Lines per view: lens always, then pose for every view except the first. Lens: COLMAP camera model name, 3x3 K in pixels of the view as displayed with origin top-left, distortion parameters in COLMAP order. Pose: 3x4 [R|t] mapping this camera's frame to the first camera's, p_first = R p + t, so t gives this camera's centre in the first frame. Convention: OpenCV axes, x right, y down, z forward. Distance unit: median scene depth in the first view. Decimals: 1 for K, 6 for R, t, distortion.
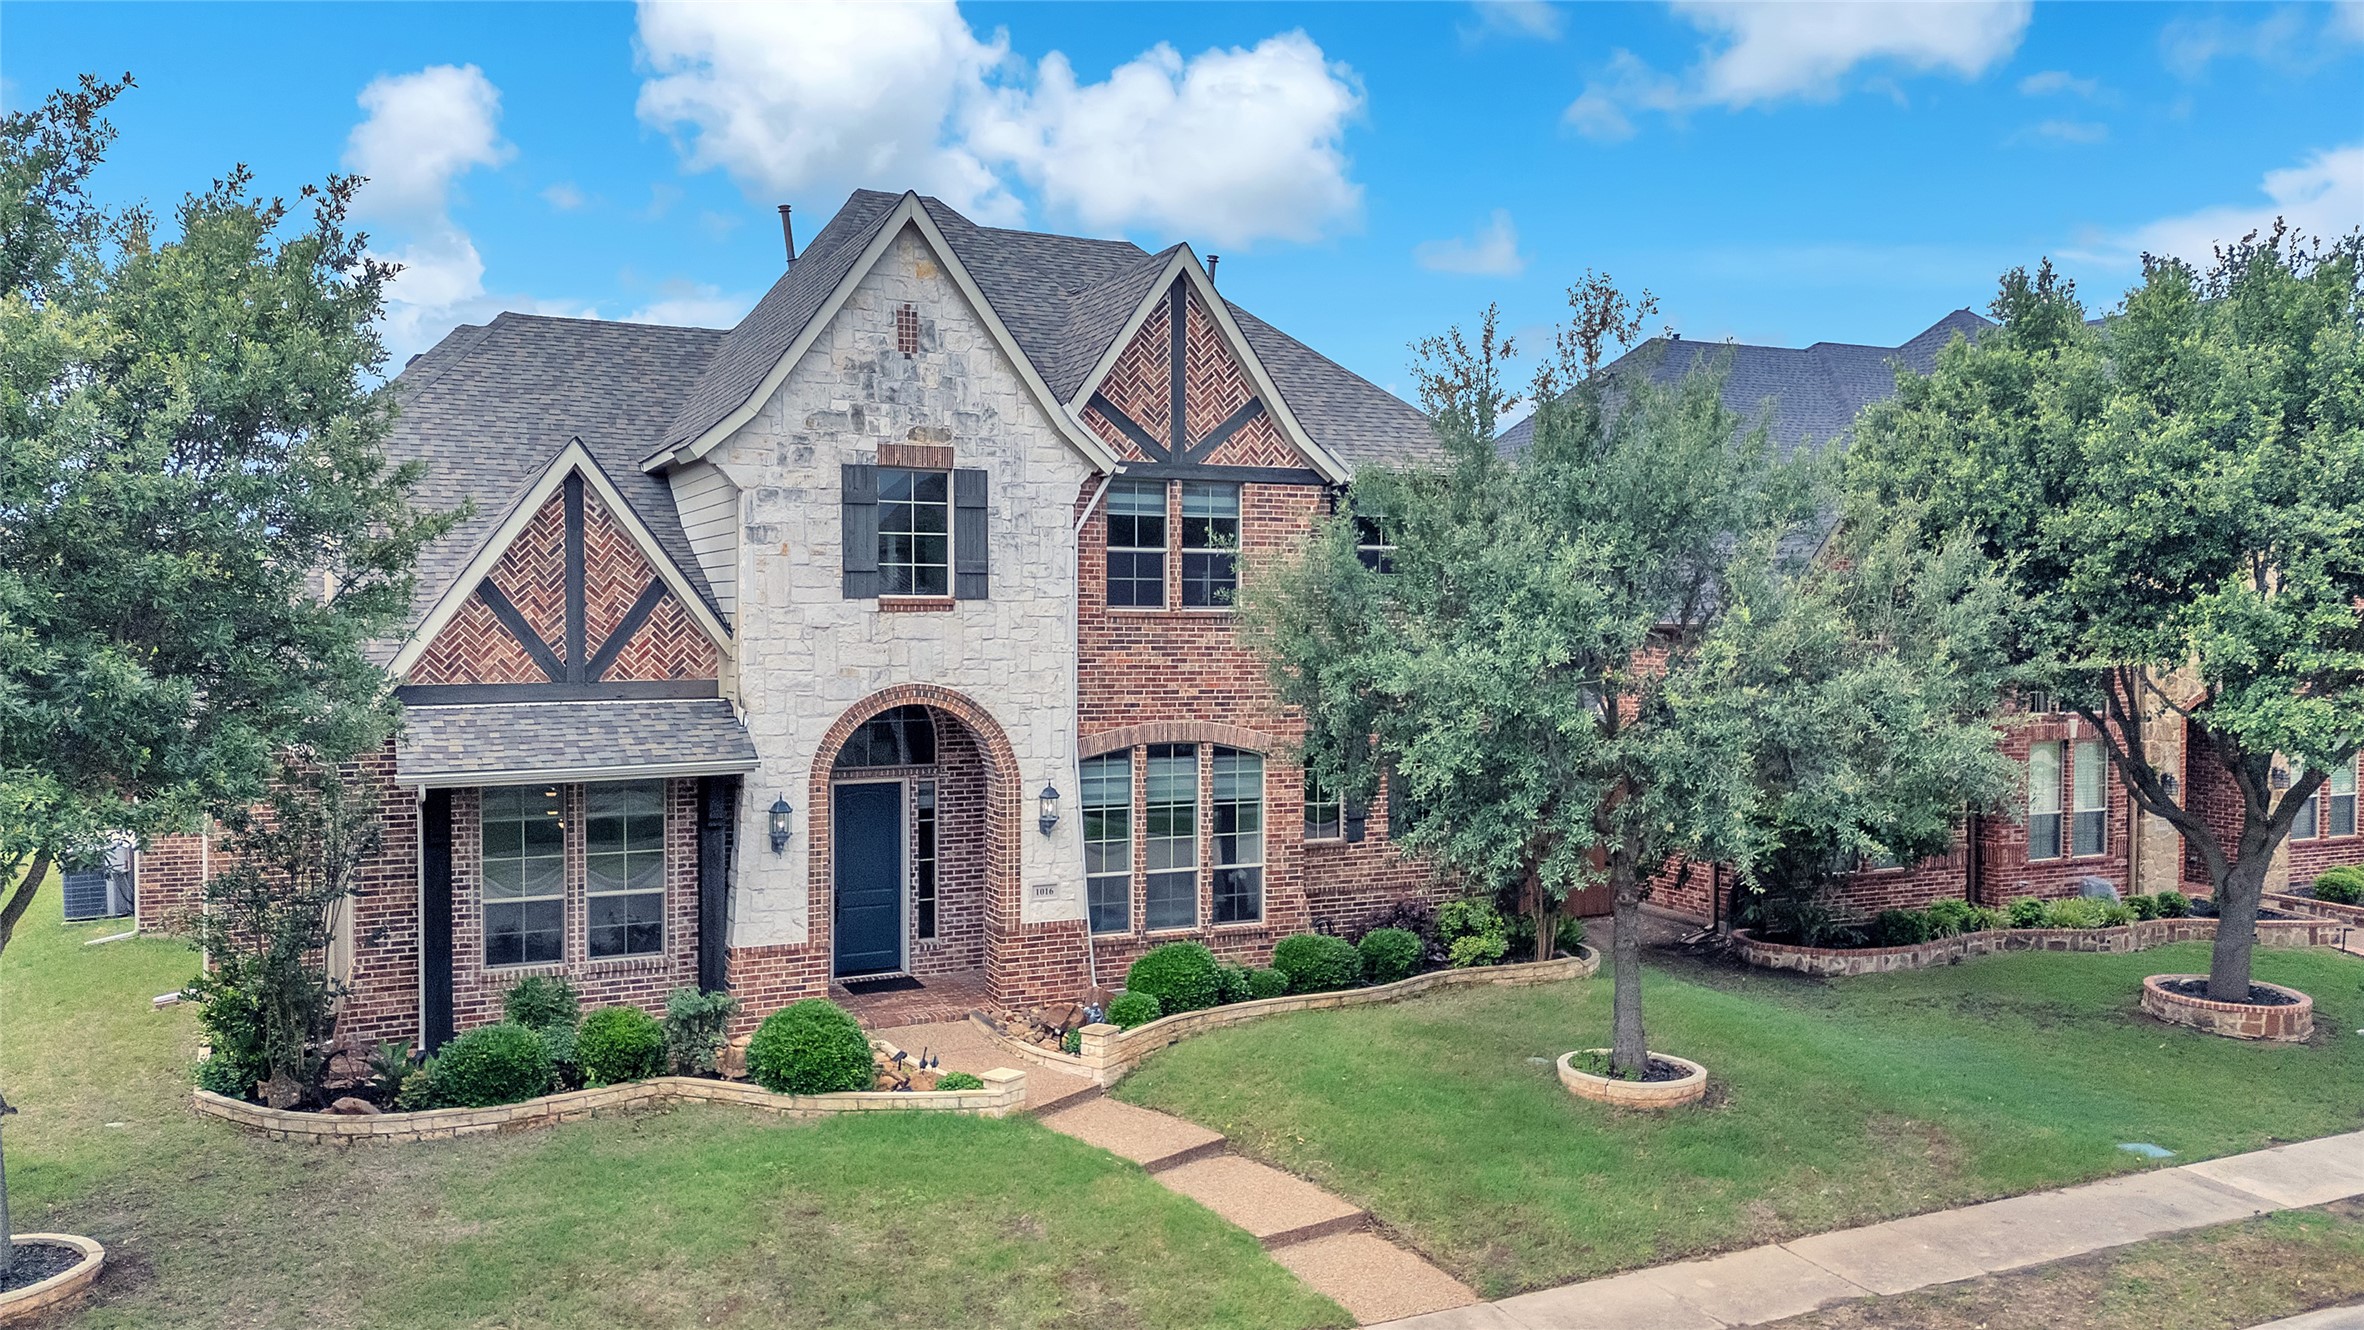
lens RADIAL K [[1778.3, 0, 1211.7], [0, 1778.3, 672.4], [0, 0, 1]] dist [0.072311, -0.090156]
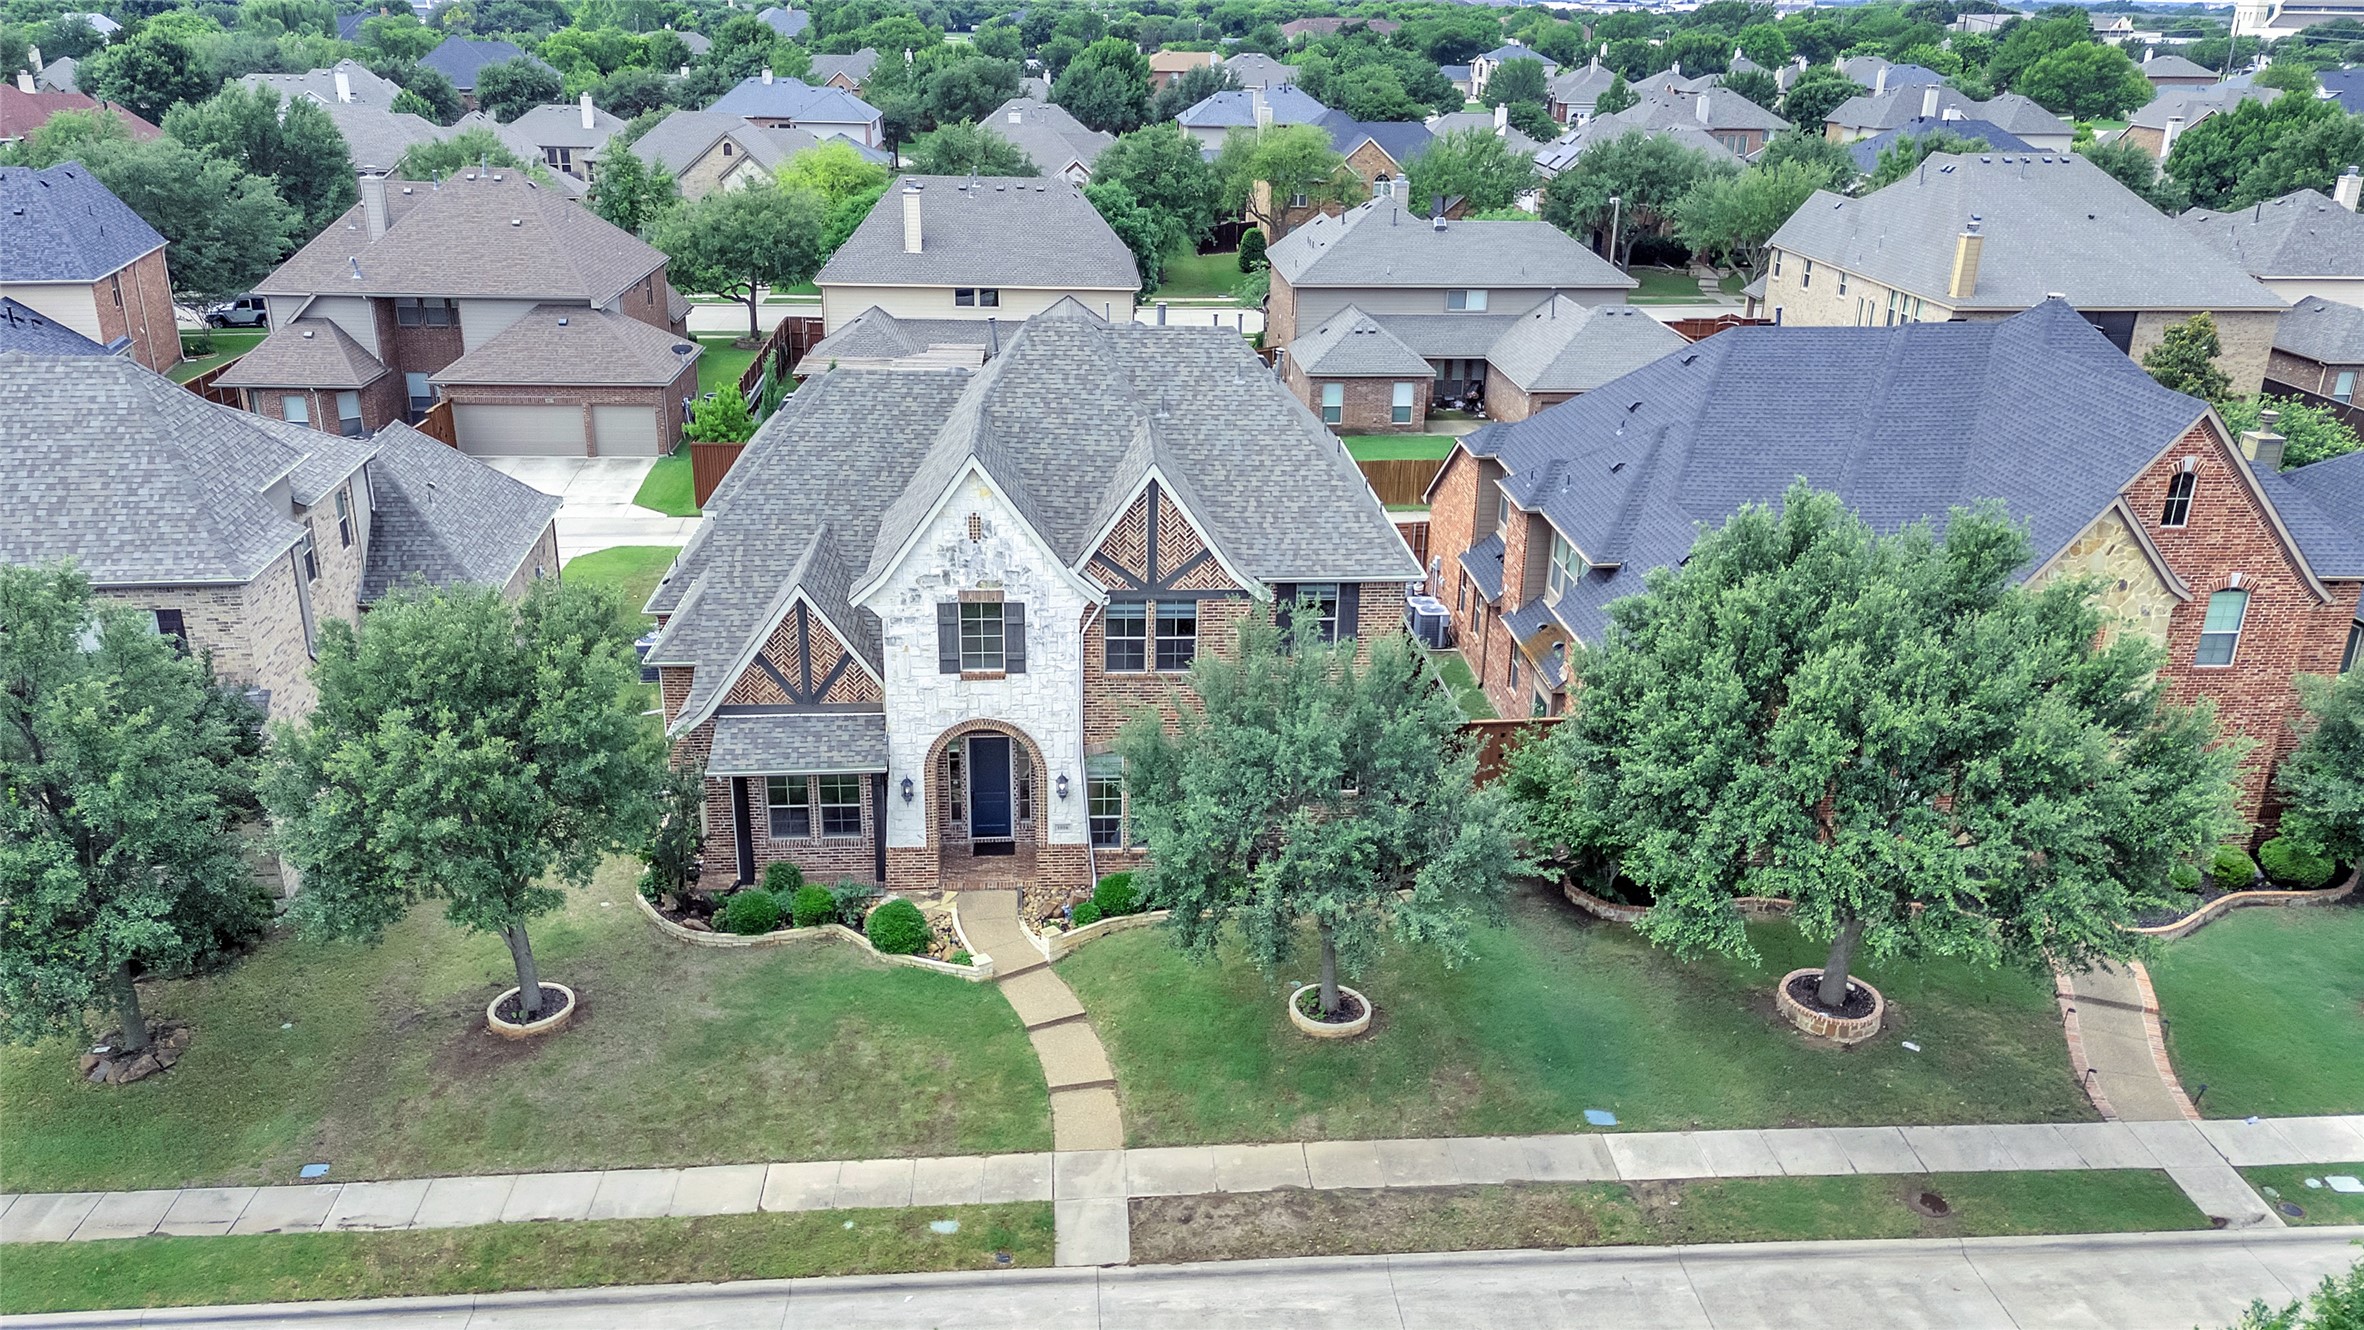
lens RADIAL K [[1778.3, 0, 1211.7], [0, 1778.3, 672.4], [0, 0, 1]] dist [0.072311, -0.090156]
pose [[0.934140, 0.147265, -0.325107, 0.621053], [-0.034043, 0.943516, 0.329572, -0.635130], [0.355278, -0.296799, 0.886390, -0.475095]]
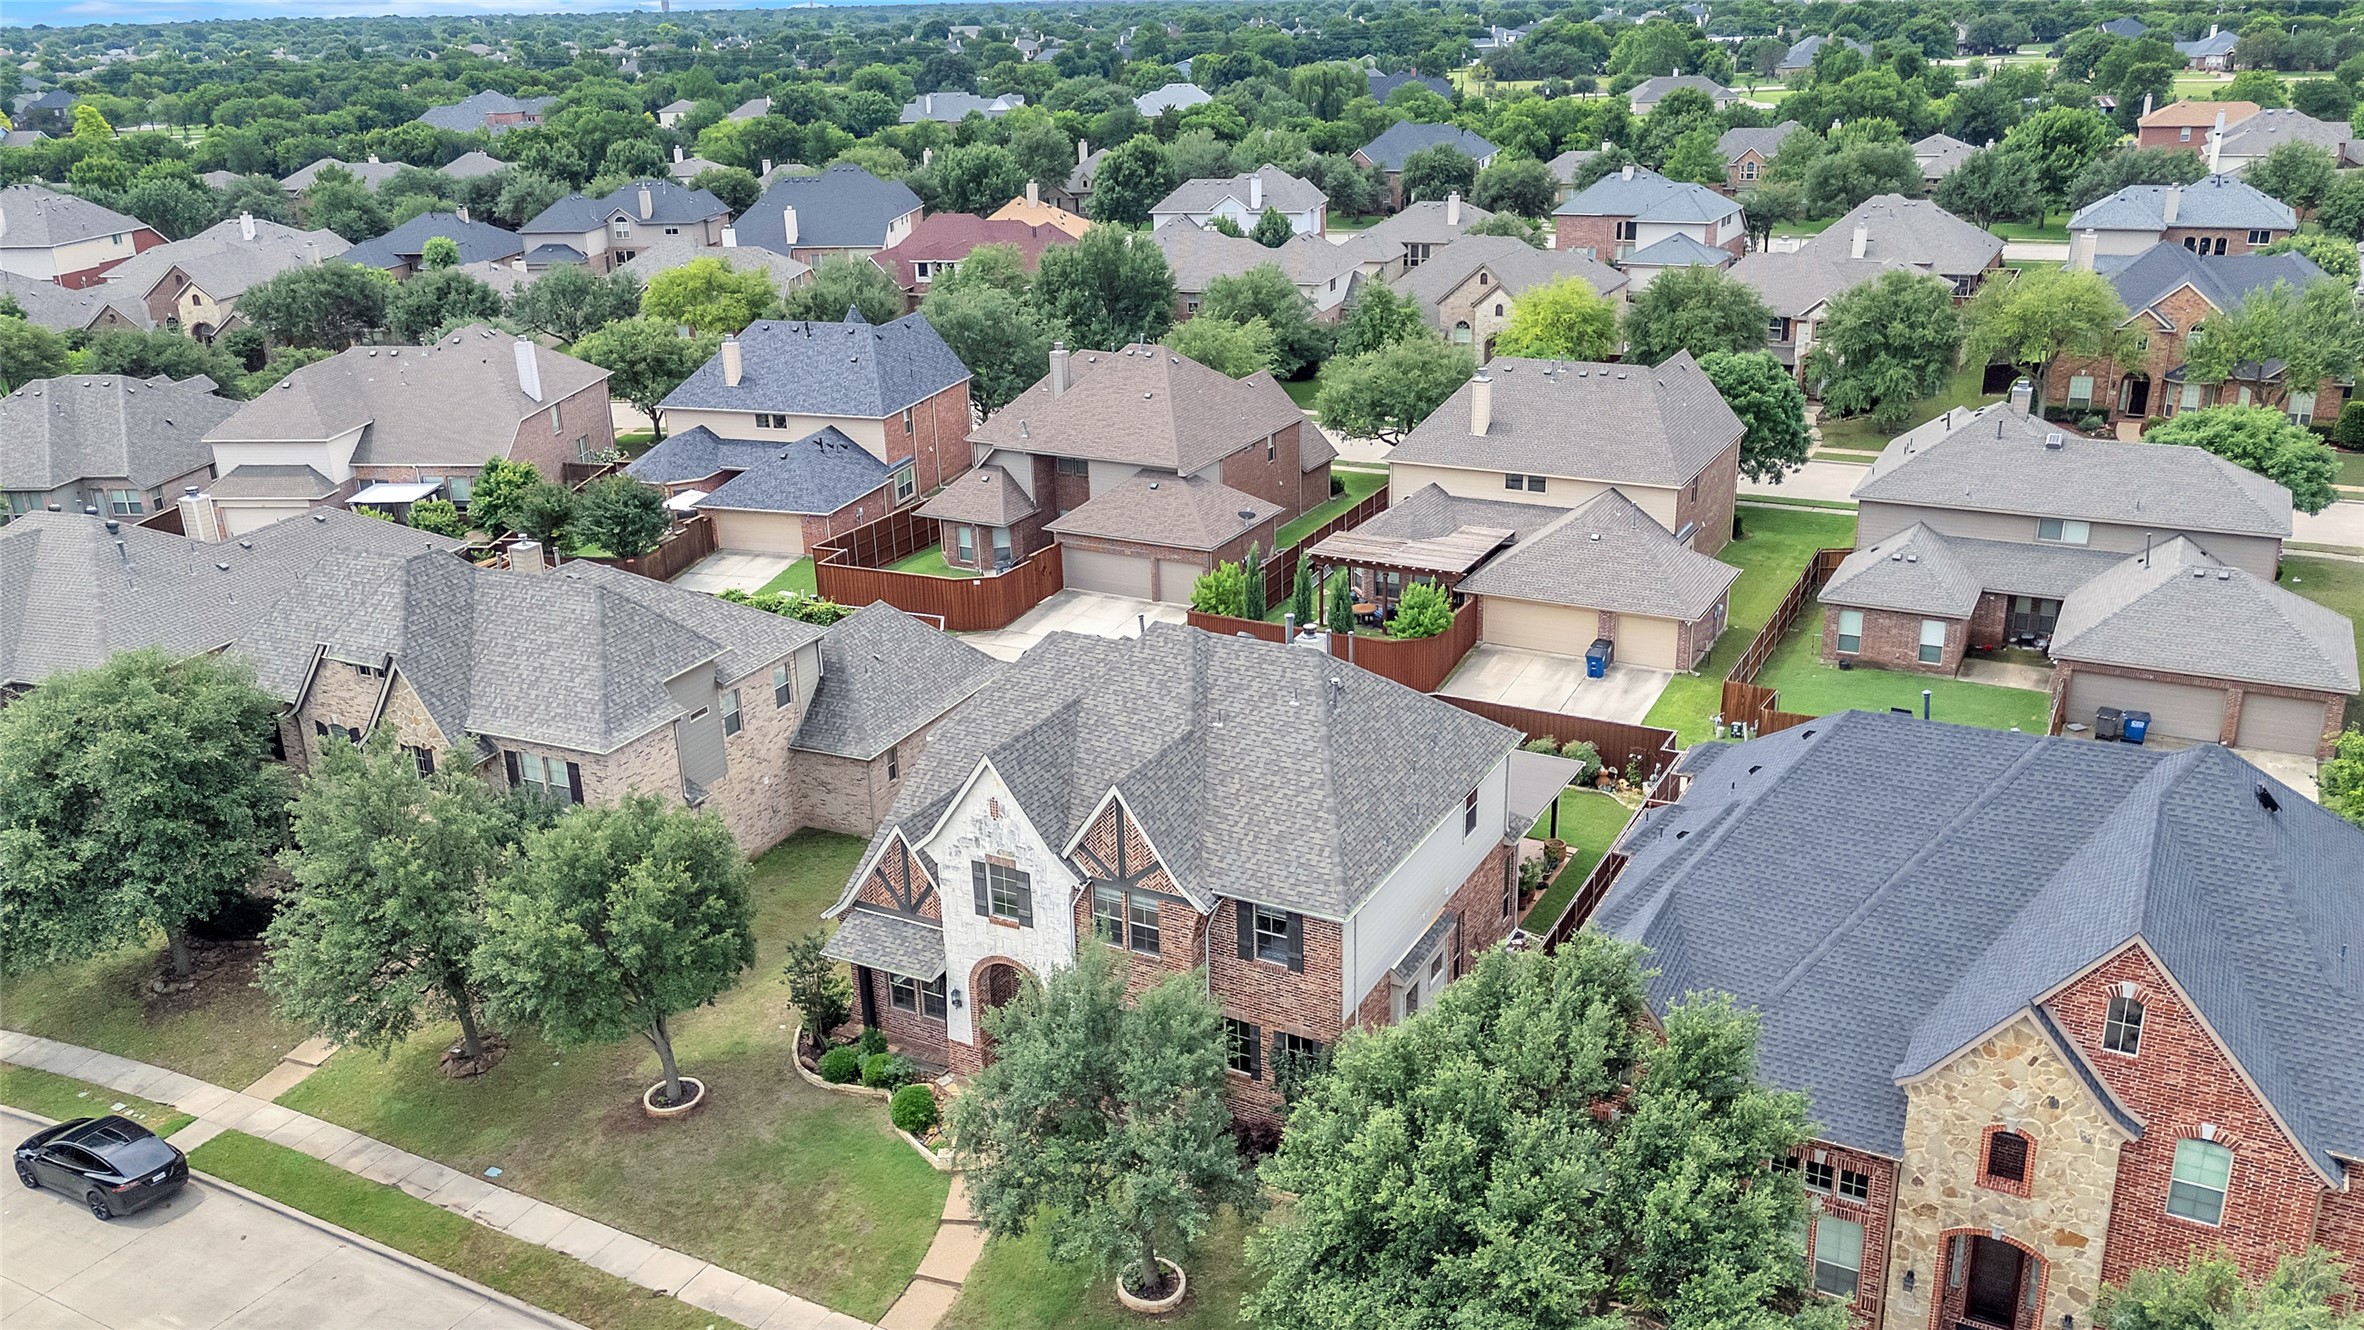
lens RADIAL K [[1874.4, 0, 1174.0], [0, 1874.4, 653.6], [0, 0, 1]] dist [0.081674, -0.103258]
pose [[0.570223, 0.258181, -0.779864, 1.660199], [0.010924, 0.946862, 0.321454, -1.090045], [0.821417, -0.191819, 0.537102, 0.012607]]
